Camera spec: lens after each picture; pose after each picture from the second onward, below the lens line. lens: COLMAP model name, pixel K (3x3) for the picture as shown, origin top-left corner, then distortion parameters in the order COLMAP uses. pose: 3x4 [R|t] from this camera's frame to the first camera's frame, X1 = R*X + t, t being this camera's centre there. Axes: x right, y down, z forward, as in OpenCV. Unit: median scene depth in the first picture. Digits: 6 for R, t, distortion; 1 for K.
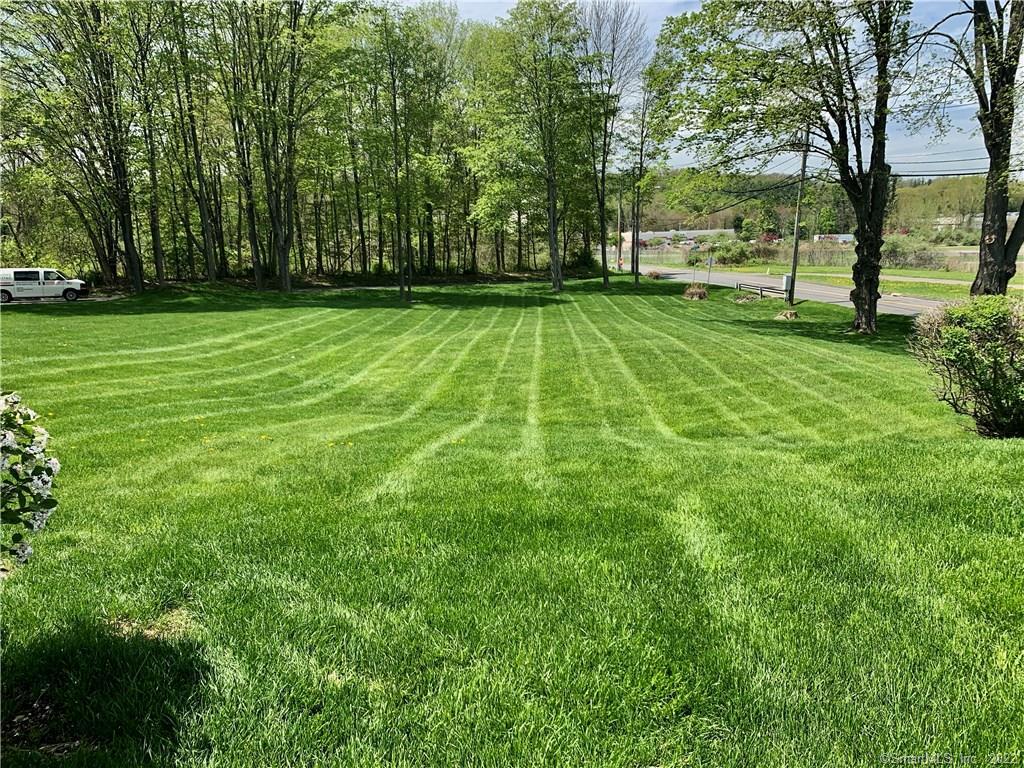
lens RADIAL K [[776.3, 0, 510.7], [0, 776.3, 377.5], [0, 0, 1]] dist [0.077877, -0.080257]
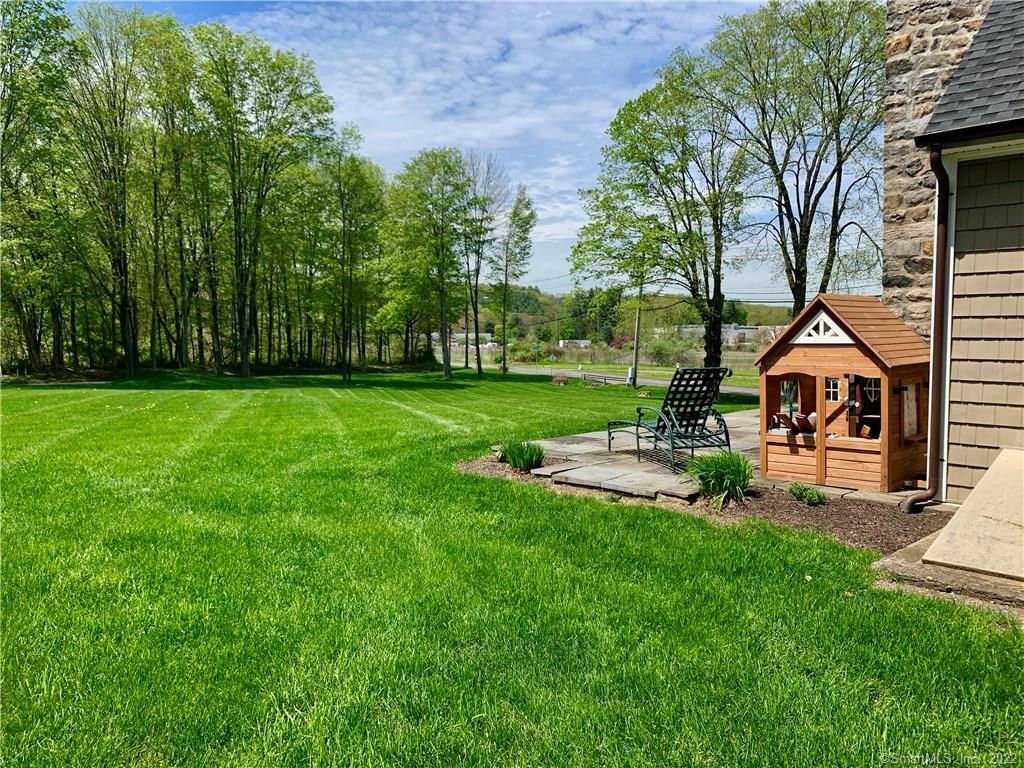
lens RADIAL K [[776.3, 0, 510.7], [0, 776.3, 377.5], [0, 0, 1]] dist [0.077877, -0.080257]
pose [[0.942812, 0.003254, 0.333308, -0.250540], [0.039413, 0.991849, -0.121170, 0.036766], [-0.330986, 0.127377, 0.934999, -0.164558]]
